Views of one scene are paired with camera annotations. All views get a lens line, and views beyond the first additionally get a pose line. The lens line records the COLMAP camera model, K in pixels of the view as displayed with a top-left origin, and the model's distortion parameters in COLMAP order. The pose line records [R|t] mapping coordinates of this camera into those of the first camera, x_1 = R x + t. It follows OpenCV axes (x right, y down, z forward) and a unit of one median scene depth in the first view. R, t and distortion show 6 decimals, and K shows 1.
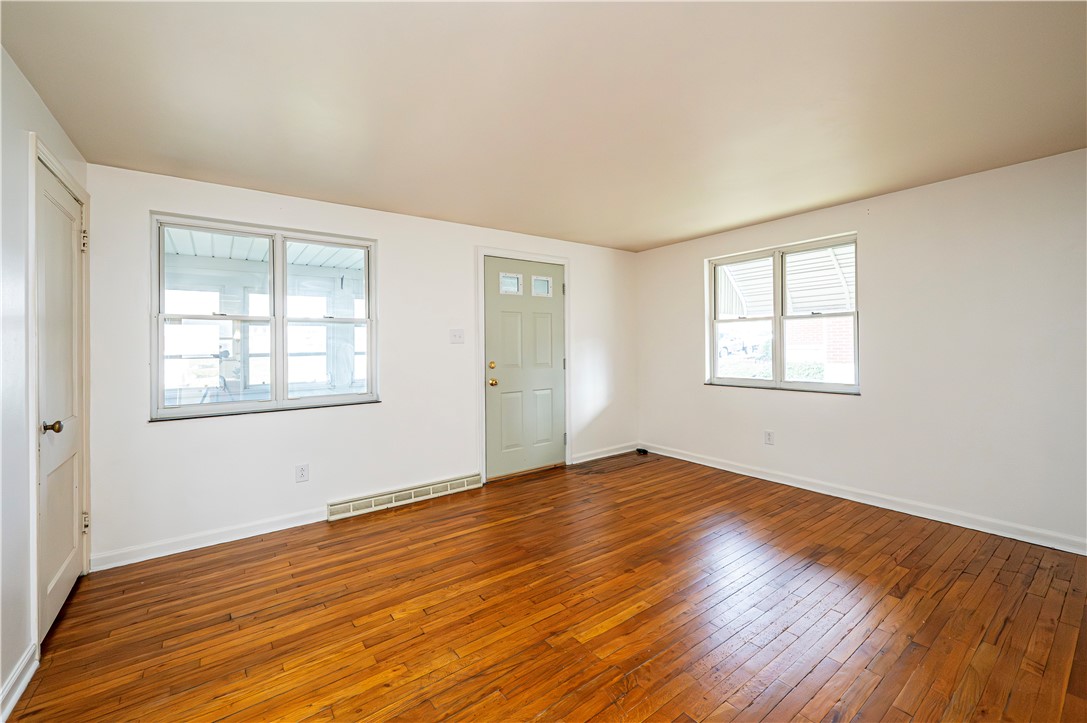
lens RADIAL K [[440.7, 0, 548.1], [0, 440.7, 341.5], [0, 0, 1]] dist [0.000557, -0.000004]
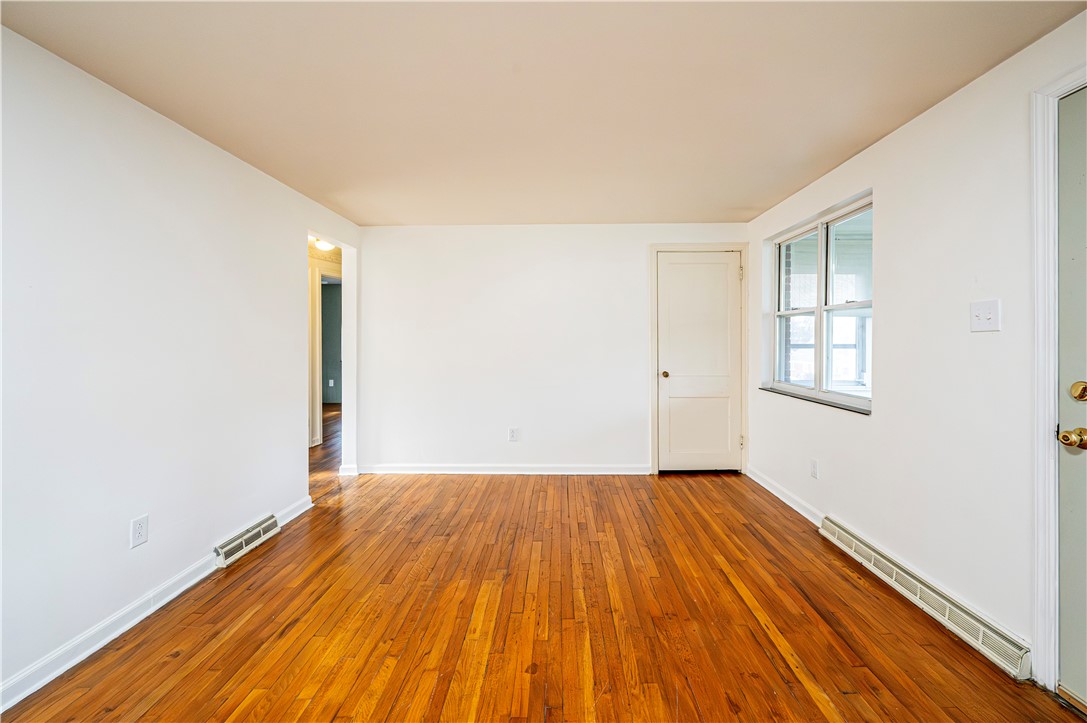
lens RADIAL K [[440.7, 0, 548.1], [0, 440.7, 341.5], [0, 0, 1]] dist [0.000557, -0.000004]
pose [[-0.620364, 0.015725, -0.784156, 0.668851], [0.016825, 0.999836, 0.006740, 0.004983], [0.784133, -0.009012, -0.620527, 1.385371]]
